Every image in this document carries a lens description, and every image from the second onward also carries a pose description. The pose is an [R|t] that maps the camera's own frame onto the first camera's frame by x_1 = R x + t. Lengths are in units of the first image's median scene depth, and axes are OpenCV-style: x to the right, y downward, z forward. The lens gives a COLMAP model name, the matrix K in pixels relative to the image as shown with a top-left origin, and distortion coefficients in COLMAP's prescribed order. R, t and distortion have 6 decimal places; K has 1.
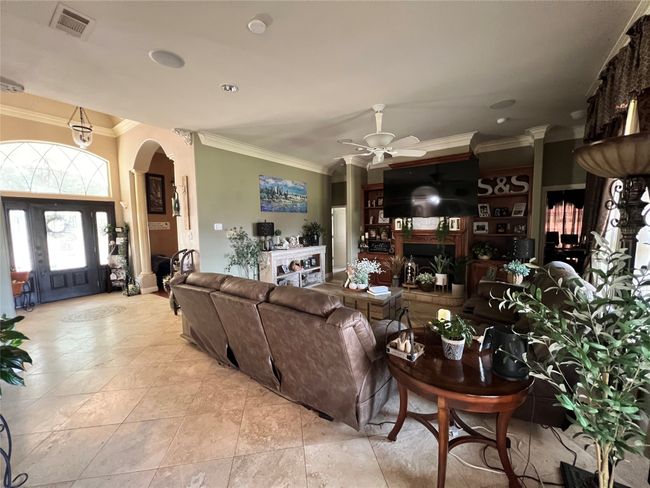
lens RADIAL K [[259.7, 0, 323.1], [0, 259.7, 246.4], [0, 0, 1]] dist [-0.002718, 0.000173]
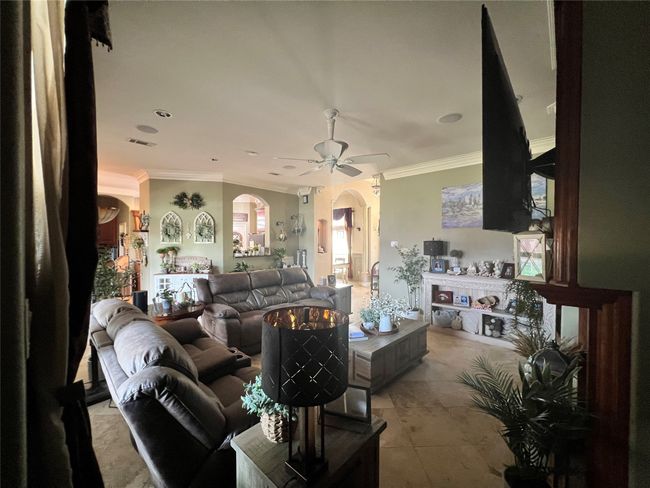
lens RADIAL K [[259.7, 0, 326.1], [0, 259.7, 244.4], [0, 0, 1]] dist [-0.002718, 0.000173]
pose [[-0.128760, 0.021352, -0.991446, 0.703295], [-0.094952, 0.994909, 0.033758, -0.072070], [0.987120, 0.098486, -0.126077, 0.725249]]
